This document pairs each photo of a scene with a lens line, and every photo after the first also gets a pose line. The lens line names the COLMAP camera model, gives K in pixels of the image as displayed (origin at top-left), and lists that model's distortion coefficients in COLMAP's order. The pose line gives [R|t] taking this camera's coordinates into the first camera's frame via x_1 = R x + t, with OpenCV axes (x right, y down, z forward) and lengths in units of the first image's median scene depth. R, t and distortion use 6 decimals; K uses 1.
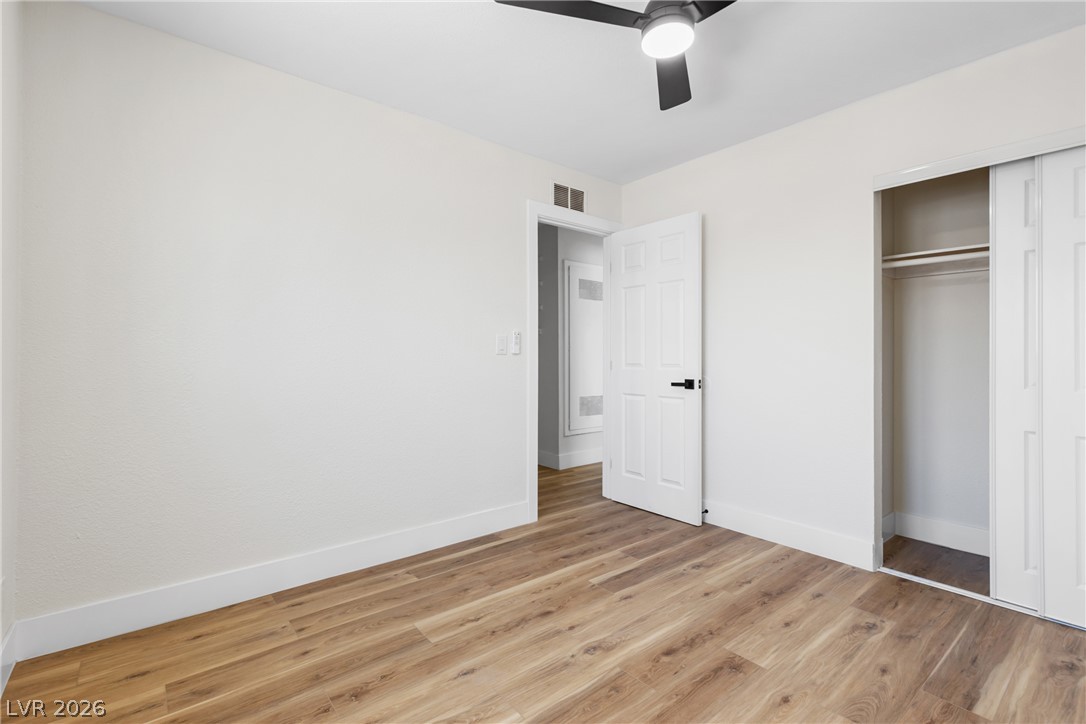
lens RADIAL K [[491.4, 0, 547.9], [0, 491.4, 360.6], [0, 0, 1]] dist [0.011793, -0.000505]
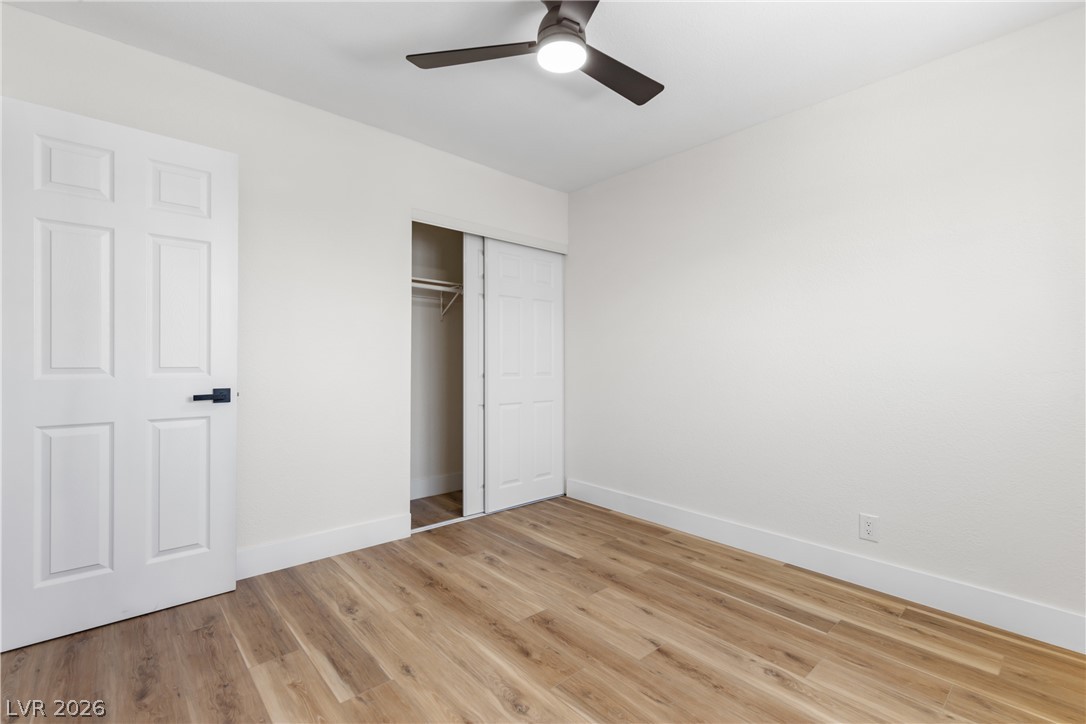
lens RADIAL K [[485.1, 0, 543.0], [0, 485.1, 362.0], [0, 0, 1]] dist [0.011291, -0.000237]
pose [[-0.029617, -0.006173, 0.999542, -0.598595], [-0.001431, 0.999980, 0.006133, -0.006904], [-0.999560, -0.001249, -0.029625, 0.796725]]
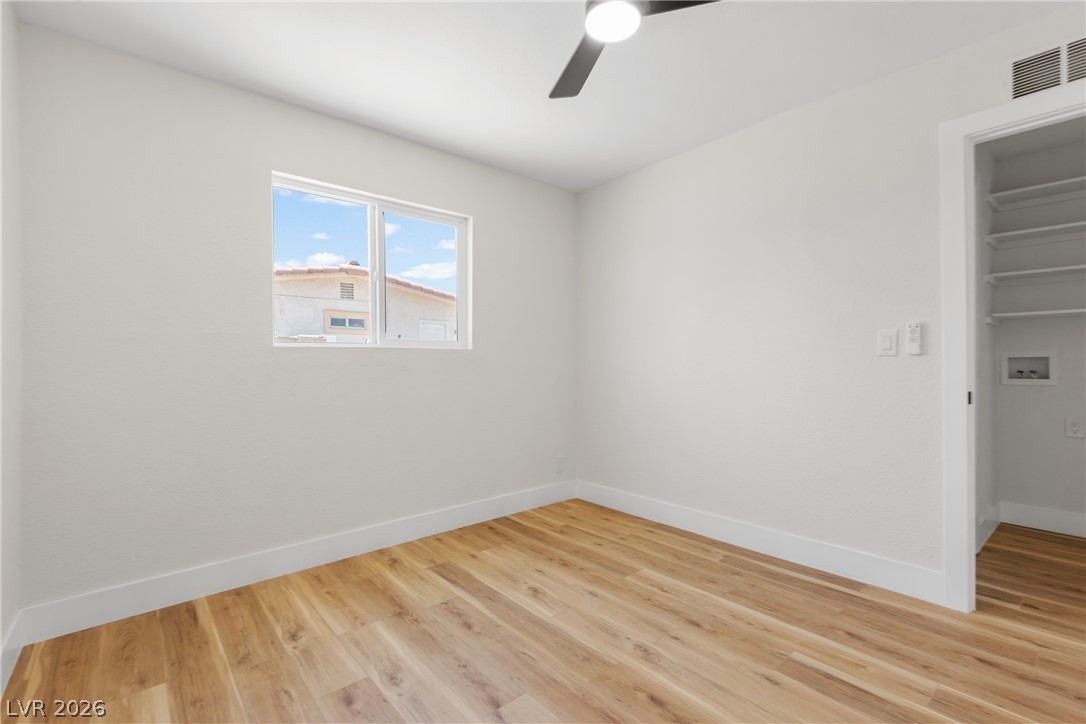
lens RADIAL K [[491.4, 0, 547.9], [0, 491.4, 360.6], [0, 0, 1]] dist [0.011793, -0.000505]
pose [[0.025568, -0.004617, -0.999662, 0.892416], [0.001513, 0.999988, -0.004580, -0.002818], [0.999672, -0.001395, 0.025575, 0.632244]]
